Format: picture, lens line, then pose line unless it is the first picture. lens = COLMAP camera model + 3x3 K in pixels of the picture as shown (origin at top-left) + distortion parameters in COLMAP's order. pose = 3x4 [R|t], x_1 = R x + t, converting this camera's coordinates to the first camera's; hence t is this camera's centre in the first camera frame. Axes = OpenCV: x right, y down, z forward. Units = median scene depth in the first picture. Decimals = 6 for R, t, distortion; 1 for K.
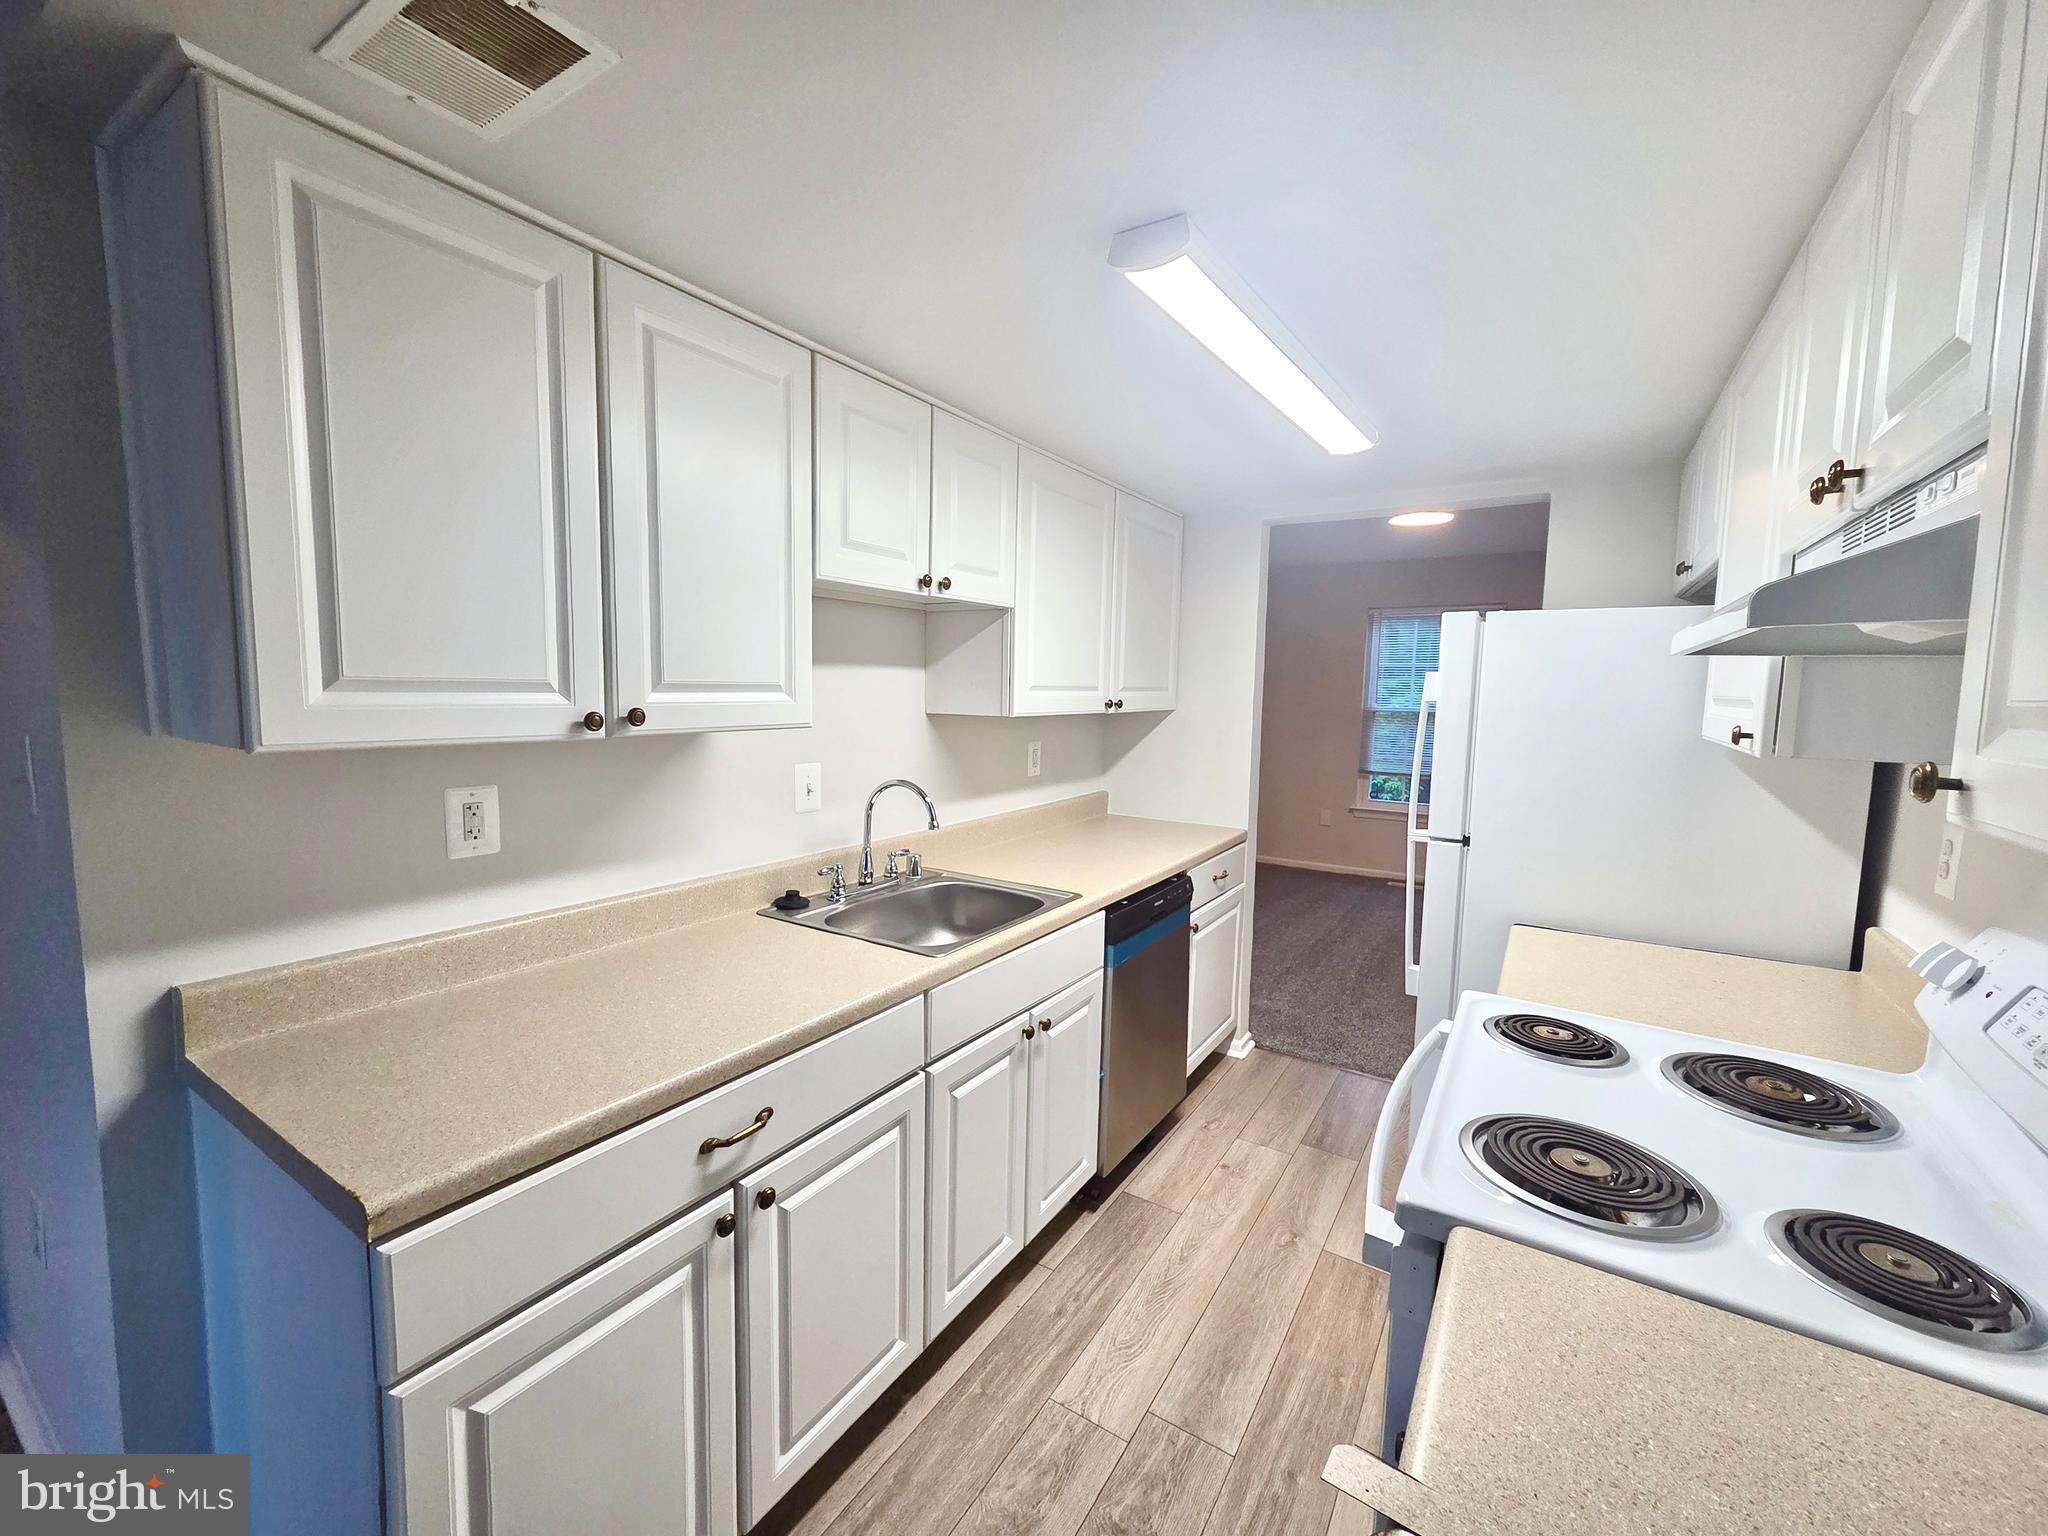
lens RADIAL K [[842.0, 0, 1010.7], [0, 842.0, 761.7], [0, 0, 1]] dist [0.003258, -0.000256]
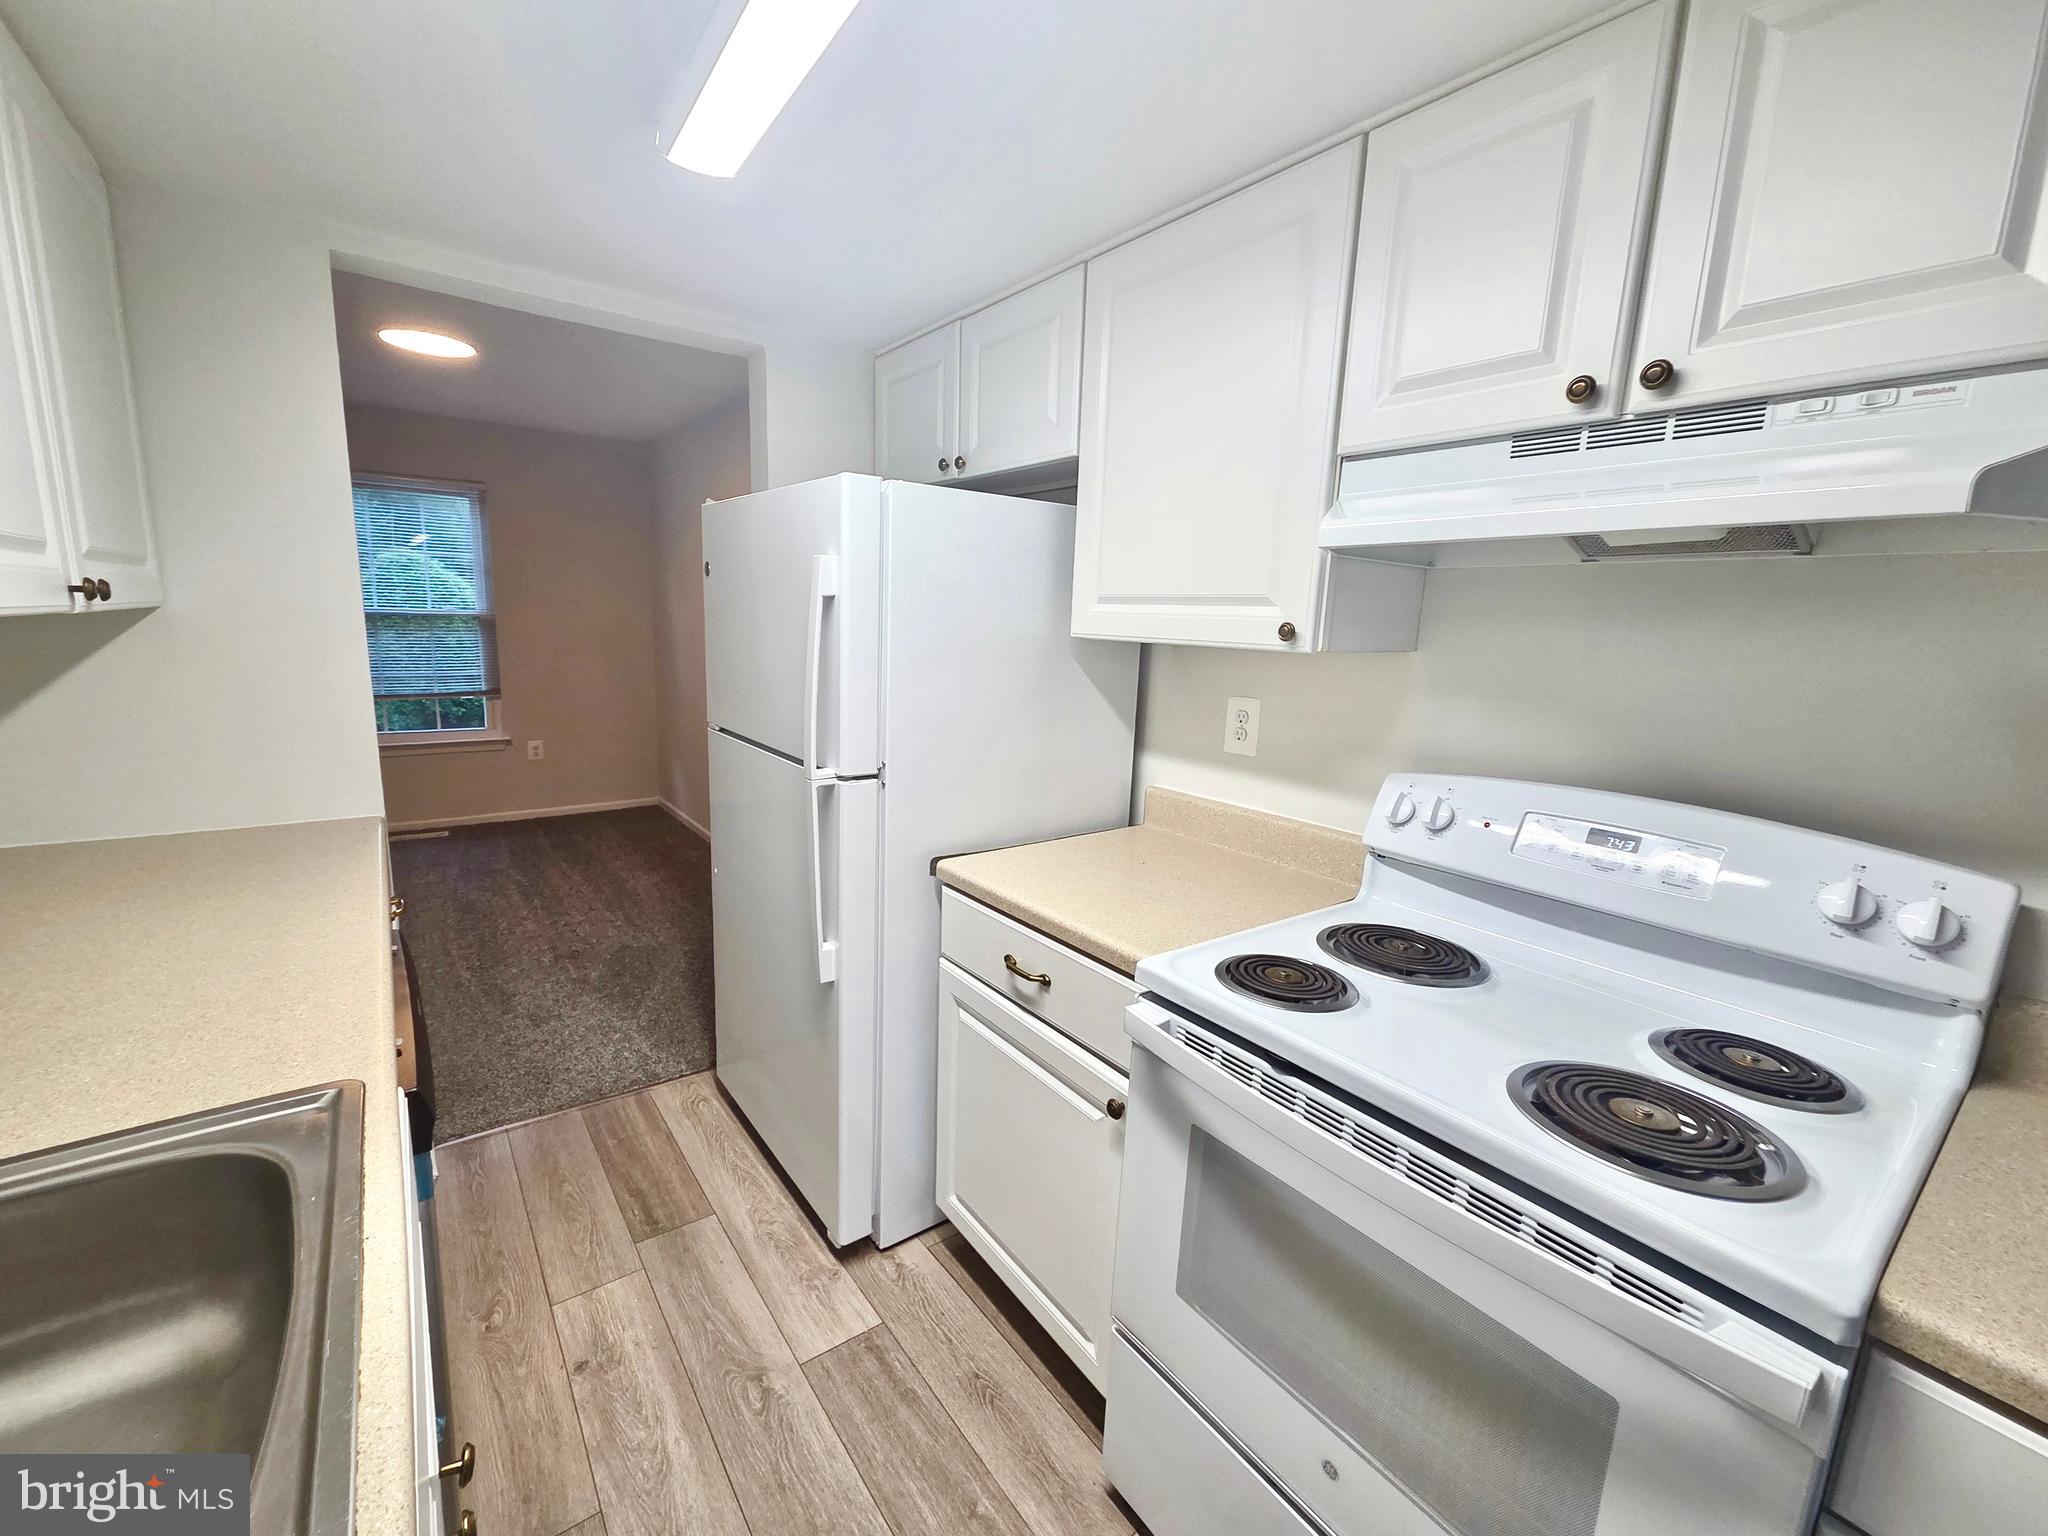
lens RADIAL K [[842.0, 0, 1011.2], [0, 842.0, 764.8], [0, 0, 1]] dist [0.003258, -0.000256]
pose [[0.354095, -0.158268, 0.921720, -0.164615], [0.051526, 0.987381, 0.149748, -0.031014], [-0.933789, -0.005533, 0.357781, 0.627025]]
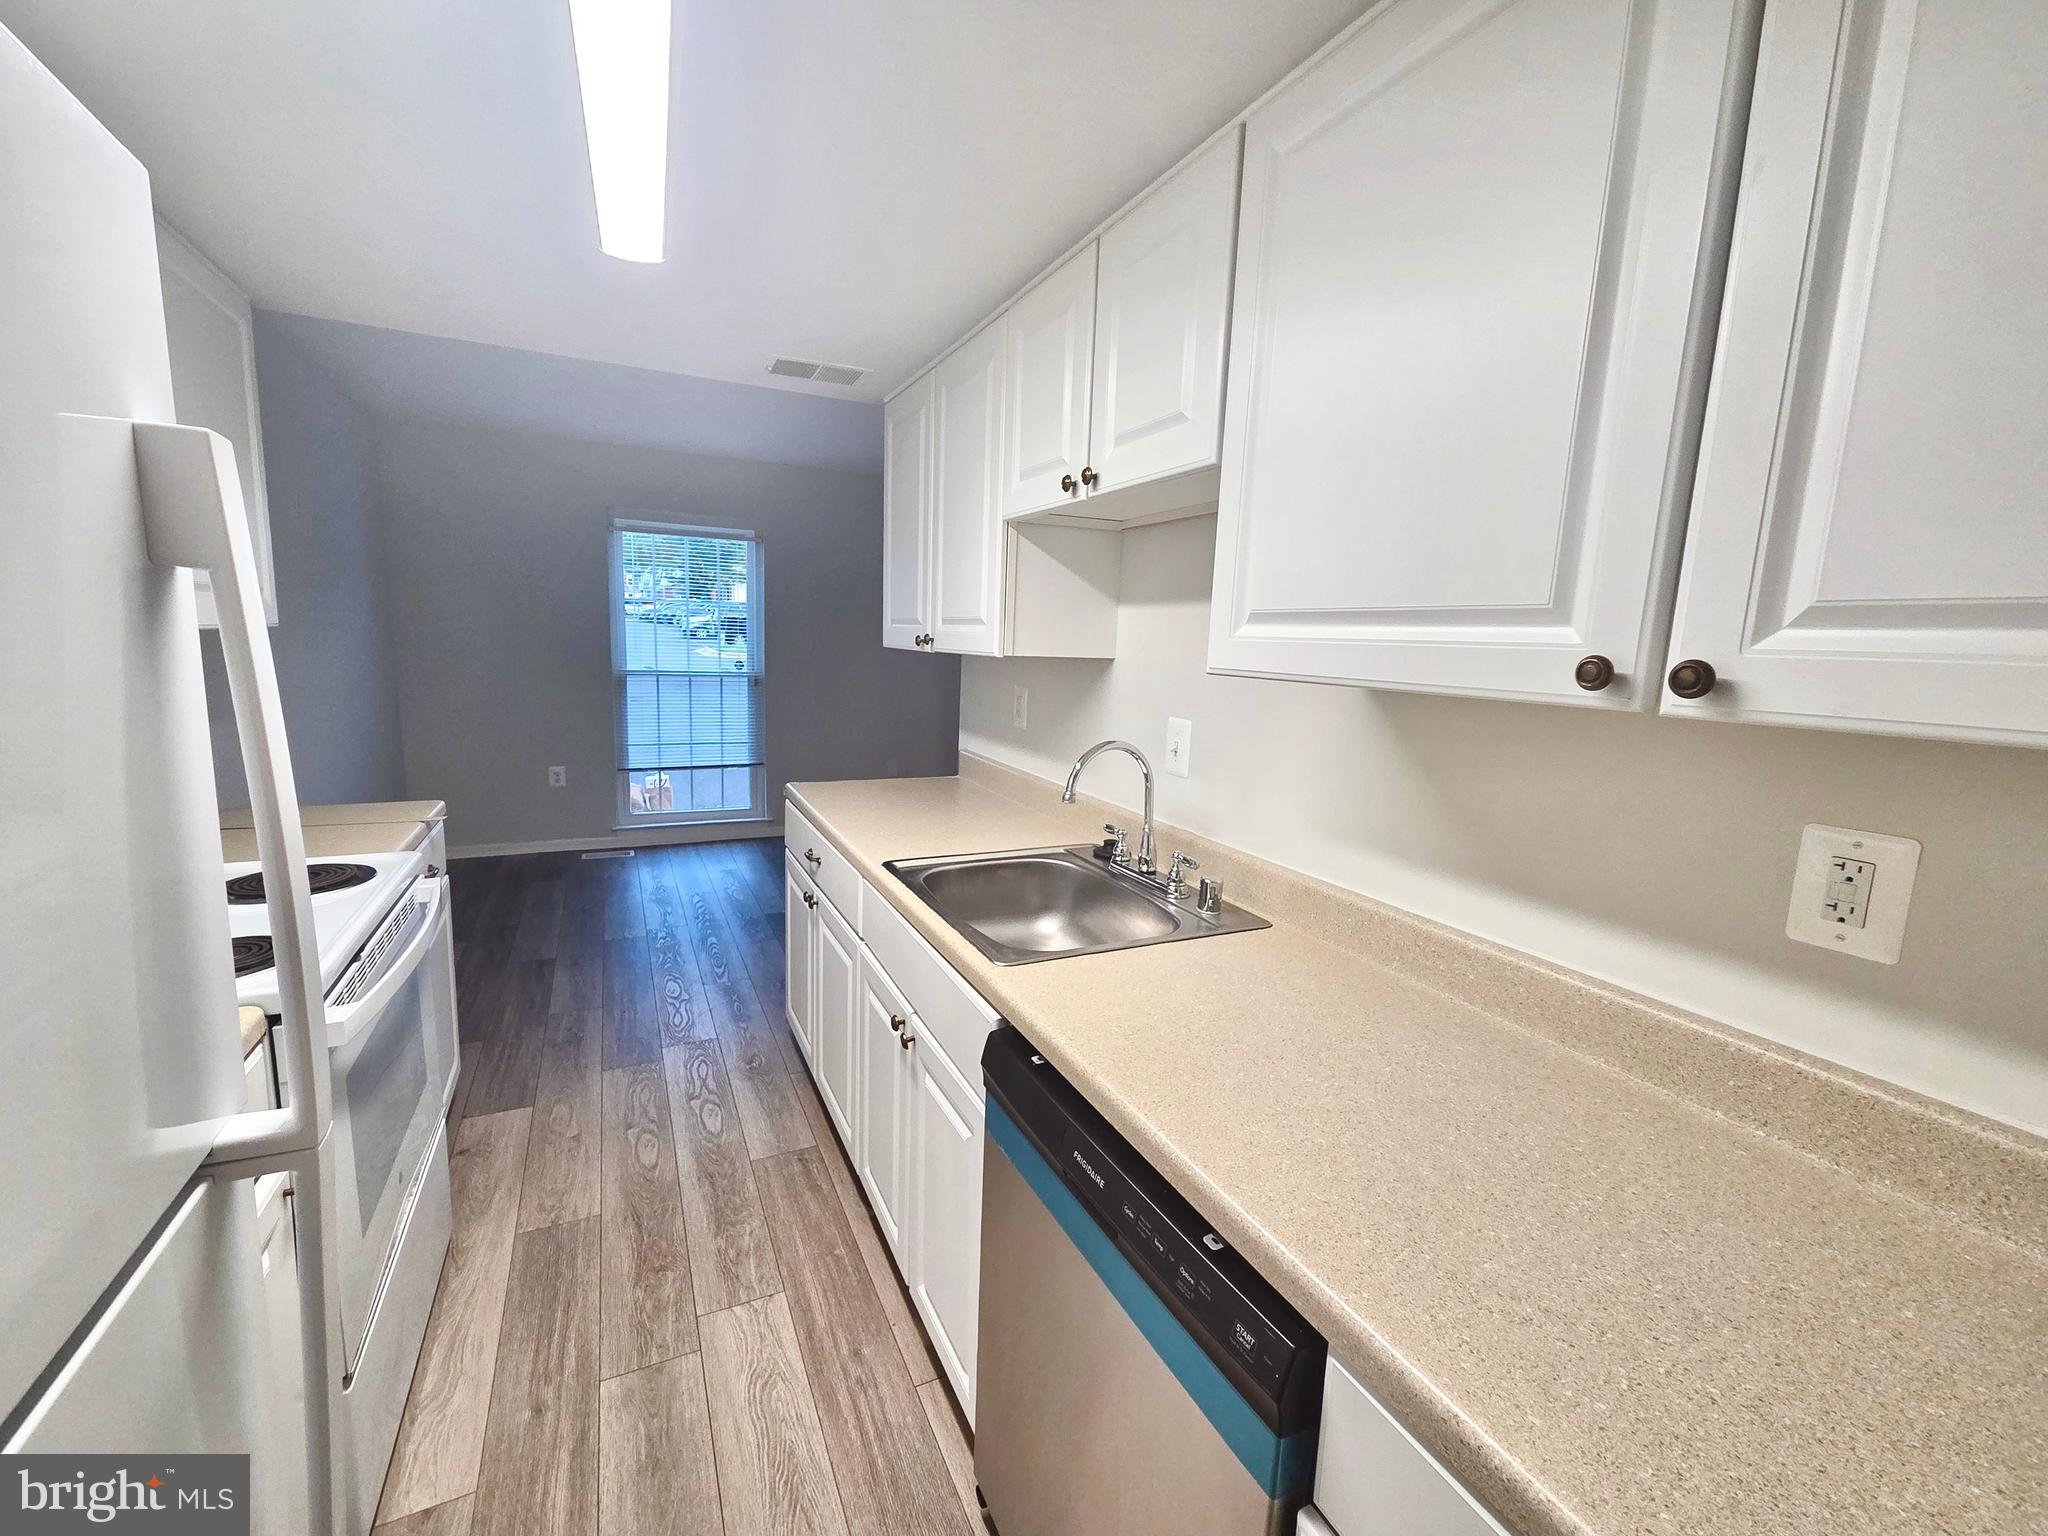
lens RADIAL K [[842.0, 0, 1009.1], [0, 842.0, 768.9], [0, 0, 1]] dist [0.003258, -0.000256]
pose [[-0.527094, 0.098533, -0.844075, 0.629311], [-0.119546, 0.974781, 0.188443, -0.097553], [0.841356, 0.200233, -0.502022, 1.423635]]
